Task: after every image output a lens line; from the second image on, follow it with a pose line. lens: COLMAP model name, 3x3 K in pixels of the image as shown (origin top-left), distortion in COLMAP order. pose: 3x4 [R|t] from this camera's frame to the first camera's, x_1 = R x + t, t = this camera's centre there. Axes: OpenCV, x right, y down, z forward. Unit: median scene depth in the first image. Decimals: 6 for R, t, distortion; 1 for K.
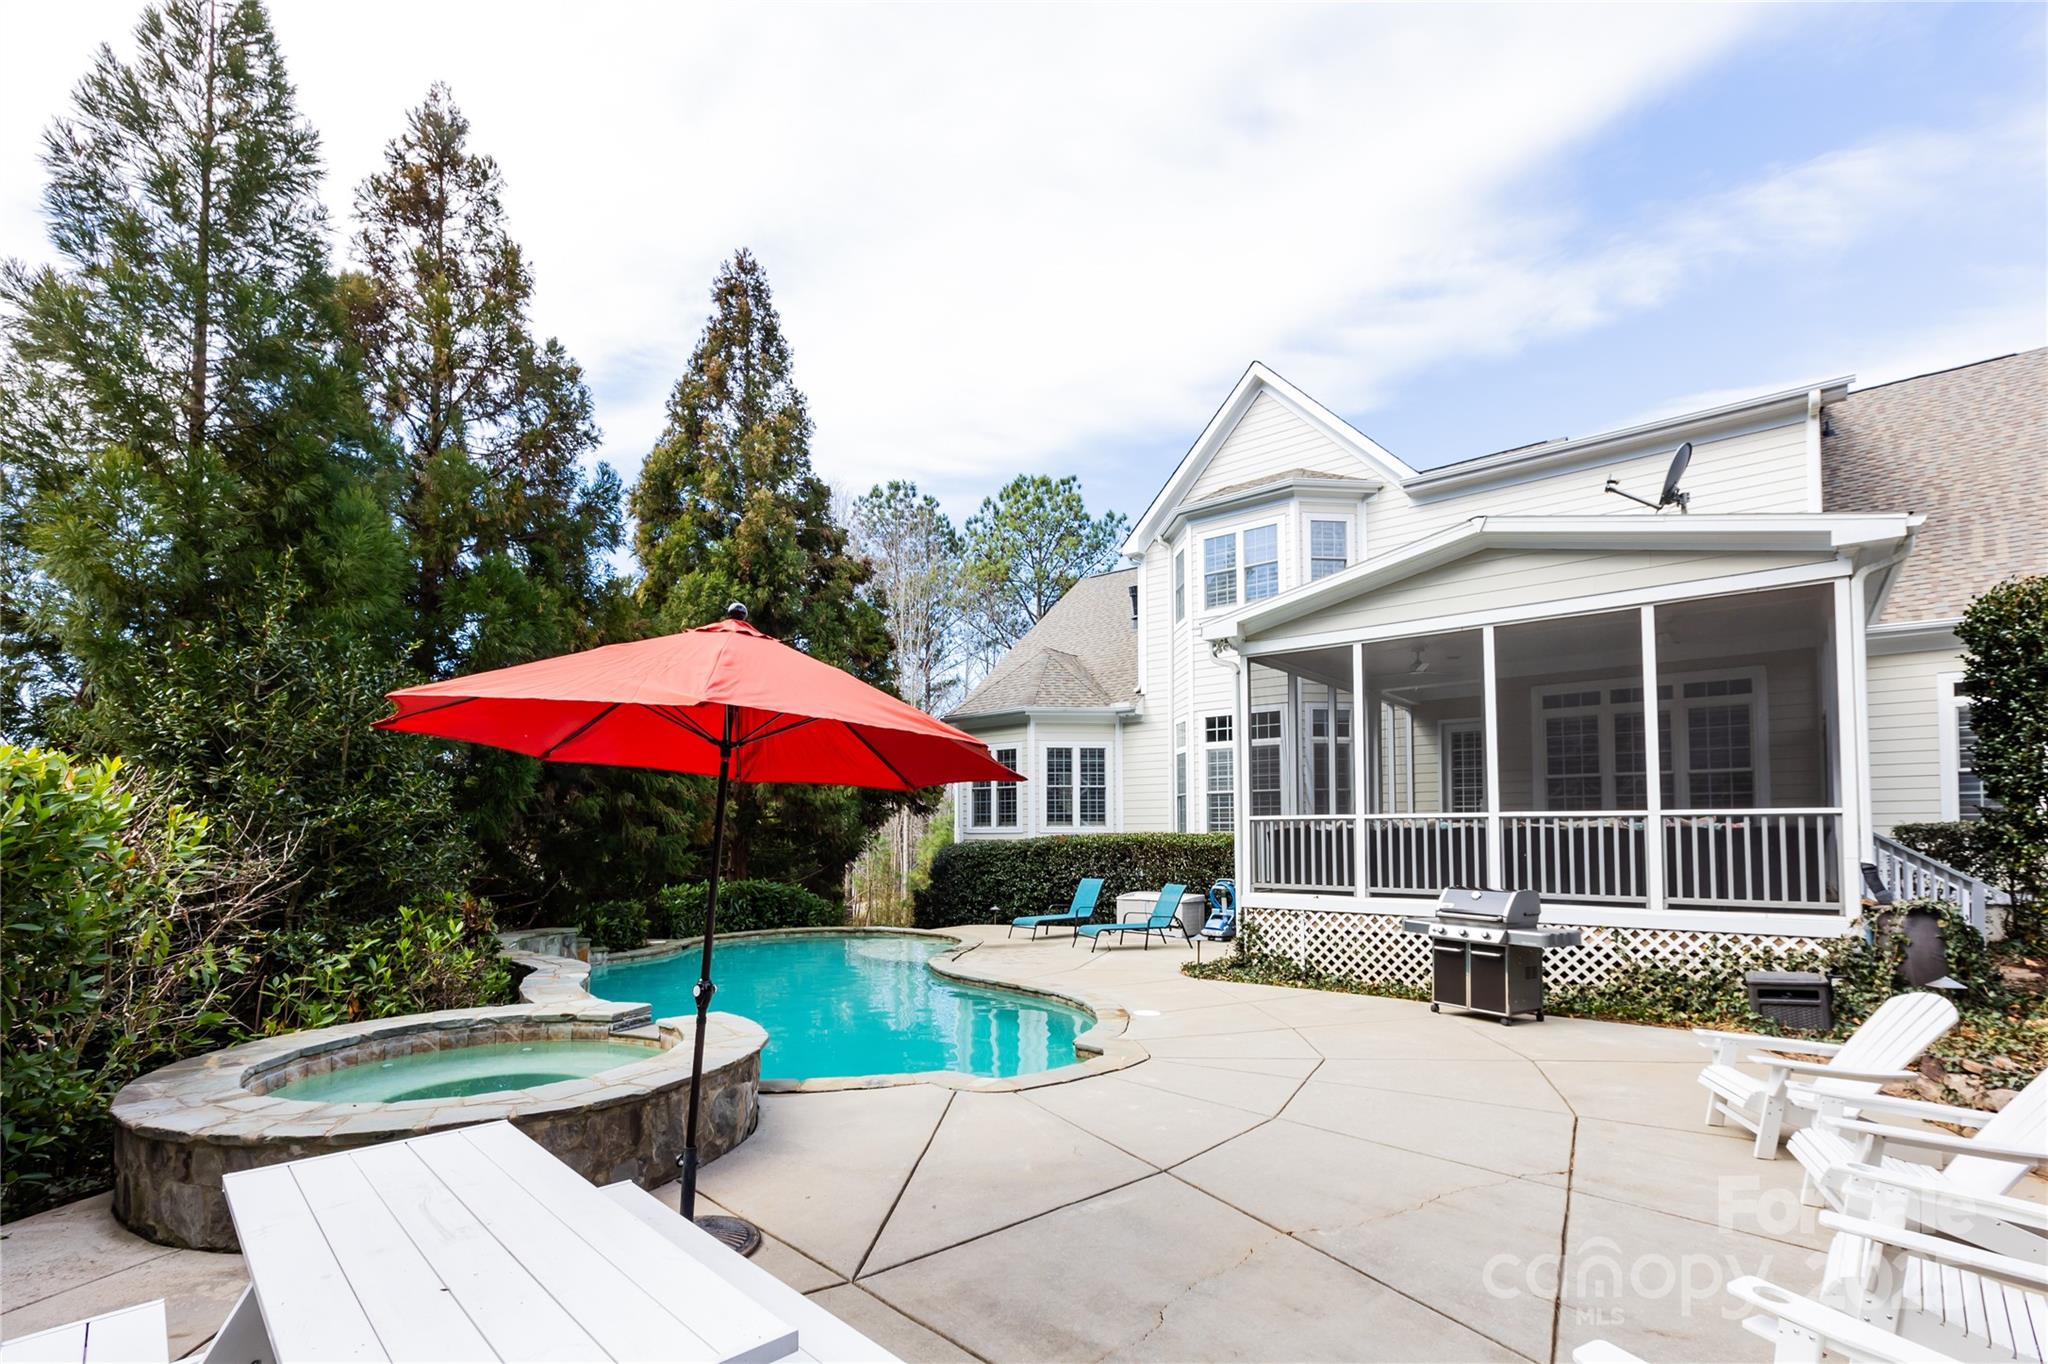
lens RADIAL K [[914.7, 0, 1036.2], [0, 914.7, 809.7], [0, 0, 1]] dist [0.009710, -0.000113]
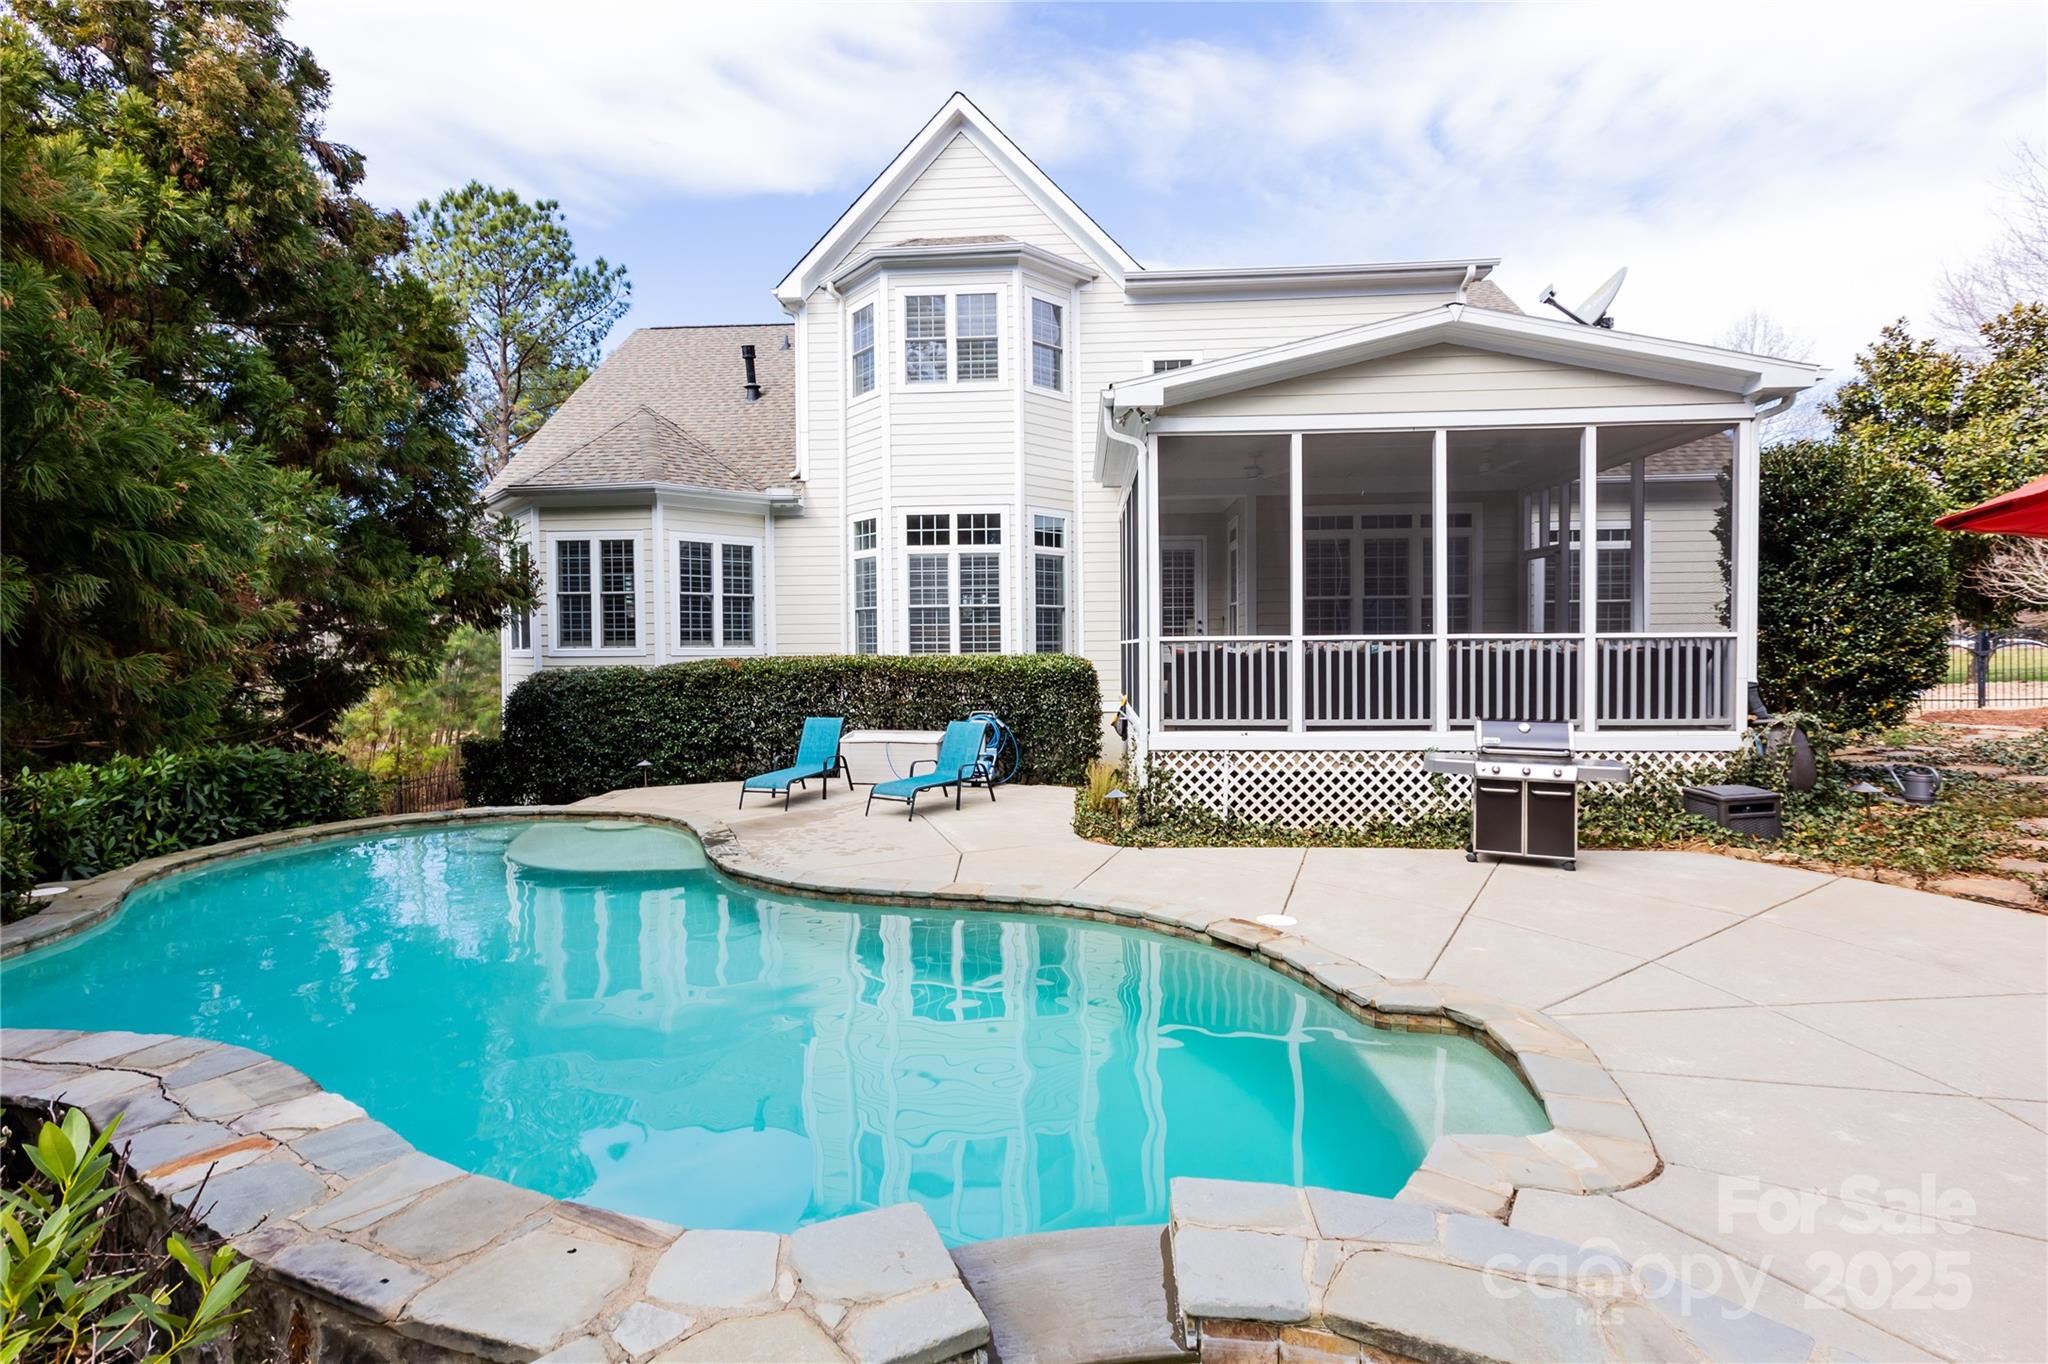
lens RADIAL K [[924.2, 0, 1019.7], [0, 924.2, 674.0], [0, 0, 1]] dist [0.001953, -0.000403]
pose [[0.830916, -0.017912, 0.556109, -0.318480], [-0.010283, 0.998817, 0.047536, 0.002633], [-0.556302, -0.045217, 0.829749, 0.397005]]
